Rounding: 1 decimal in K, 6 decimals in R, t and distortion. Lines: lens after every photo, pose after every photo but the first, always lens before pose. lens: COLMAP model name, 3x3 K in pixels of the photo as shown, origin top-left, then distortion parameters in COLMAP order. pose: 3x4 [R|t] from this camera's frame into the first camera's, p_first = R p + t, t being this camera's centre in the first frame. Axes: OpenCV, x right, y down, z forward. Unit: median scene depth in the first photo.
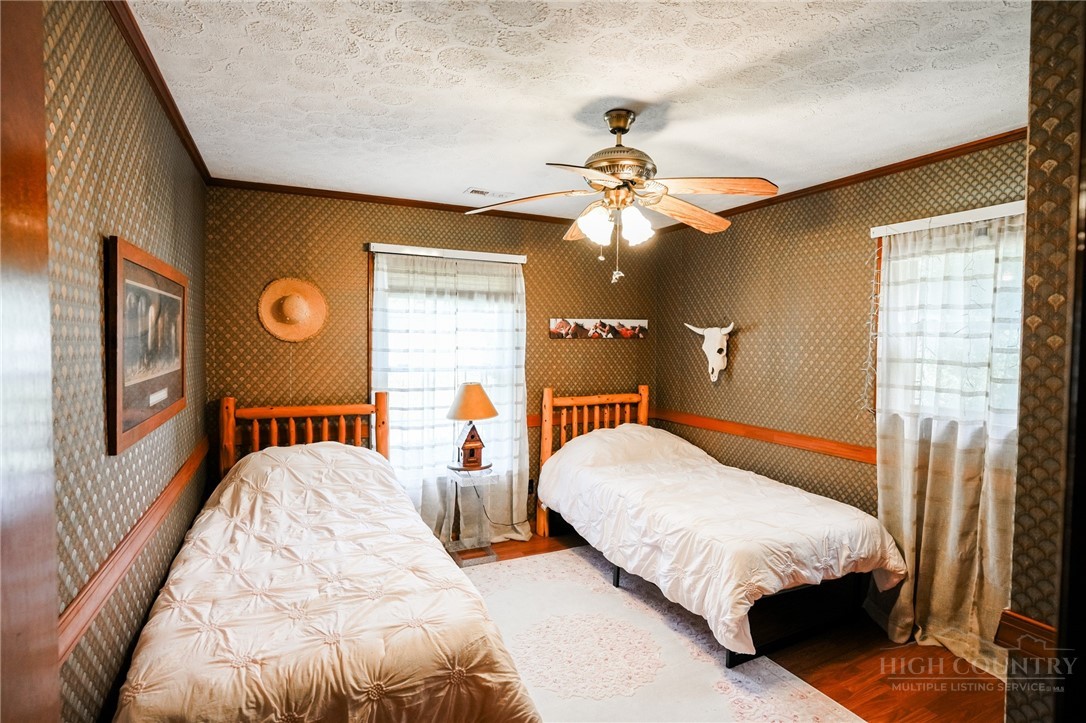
lens RADIAL K [[542.2, 0, 543.0], [0, 542.2, 361.5], [0, 0, 1]] dist [-0.082925, 0.048897]
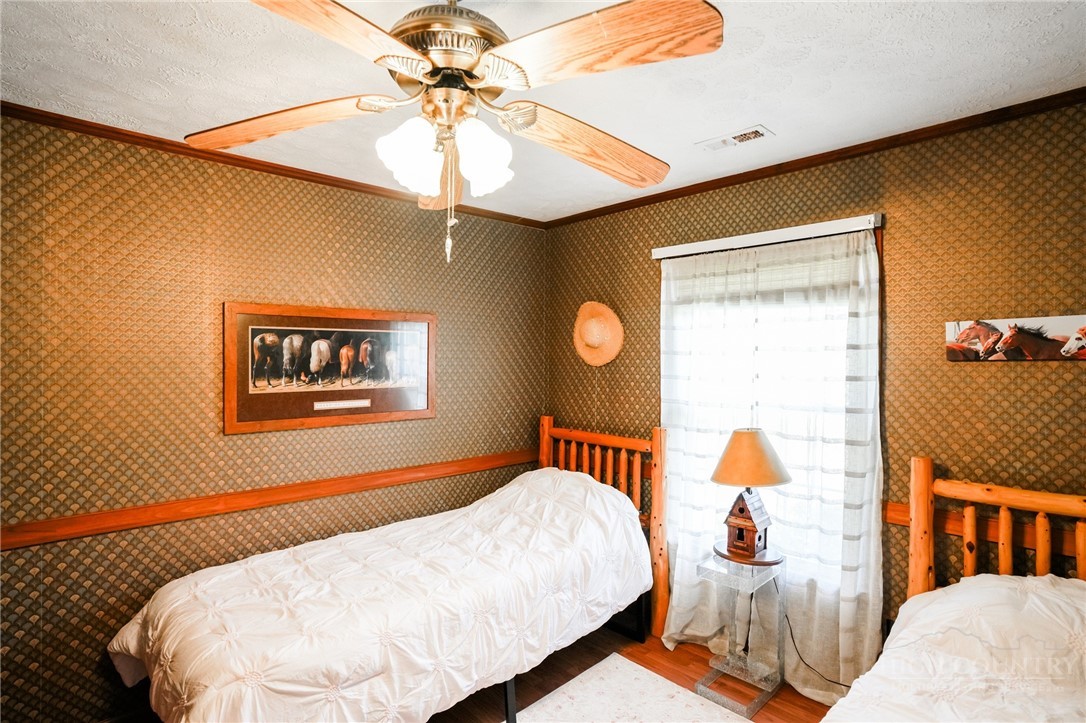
lens RADIAL K [[542.2, 0, 543.0], [0, 542.2, 361.5], [0, 0, 1]] dist [-0.082925, 0.048897]
pose [[0.314599, -0.005743, -0.949207, 0.395507], [-0.038024, 0.999103, -0.018647, -0.020327], [0.948463, 0.041959, 0.314098, 0.531032]]
